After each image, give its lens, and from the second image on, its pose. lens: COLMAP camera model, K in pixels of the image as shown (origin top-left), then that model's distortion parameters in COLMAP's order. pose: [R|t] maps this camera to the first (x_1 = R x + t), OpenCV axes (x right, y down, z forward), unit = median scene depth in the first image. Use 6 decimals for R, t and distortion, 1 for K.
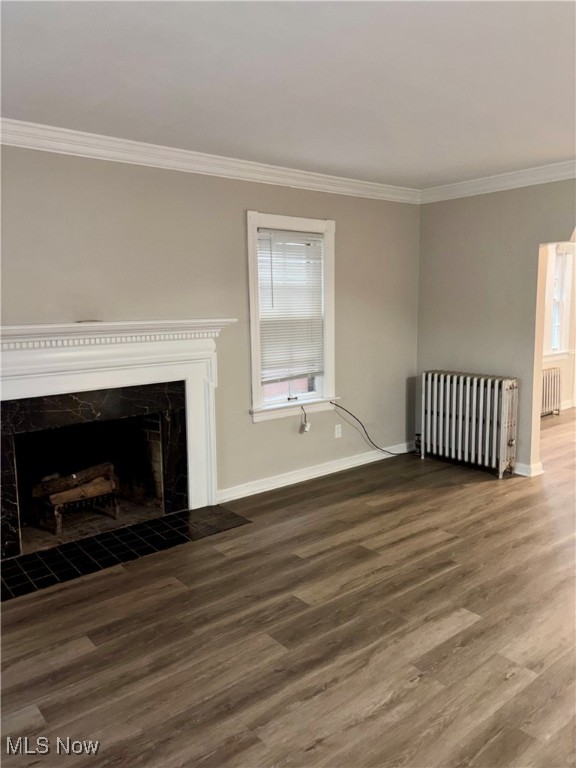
lens RADIAL K [[578.1, 0, 286.4], [0, 578.1, 383.1], [0, 0, 1]] dist [0.034741, -0.042599]
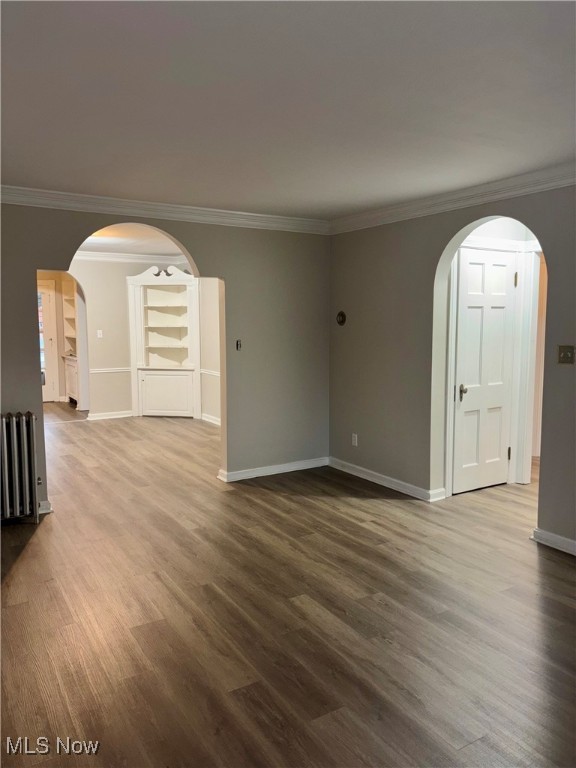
lens RADIAL K [[578.1, 0, 288.3], [0, 578.1, 385.2], [0, 0, 1]] dist [0.034741, -0.042599]
pose [[0.115780, -0.083944, 0.989721, -0.785169], [0.136419, 0.988324, 0.067867, -0.094460], [-0.983862, 0.127159, 0.125880, 0.837871]]
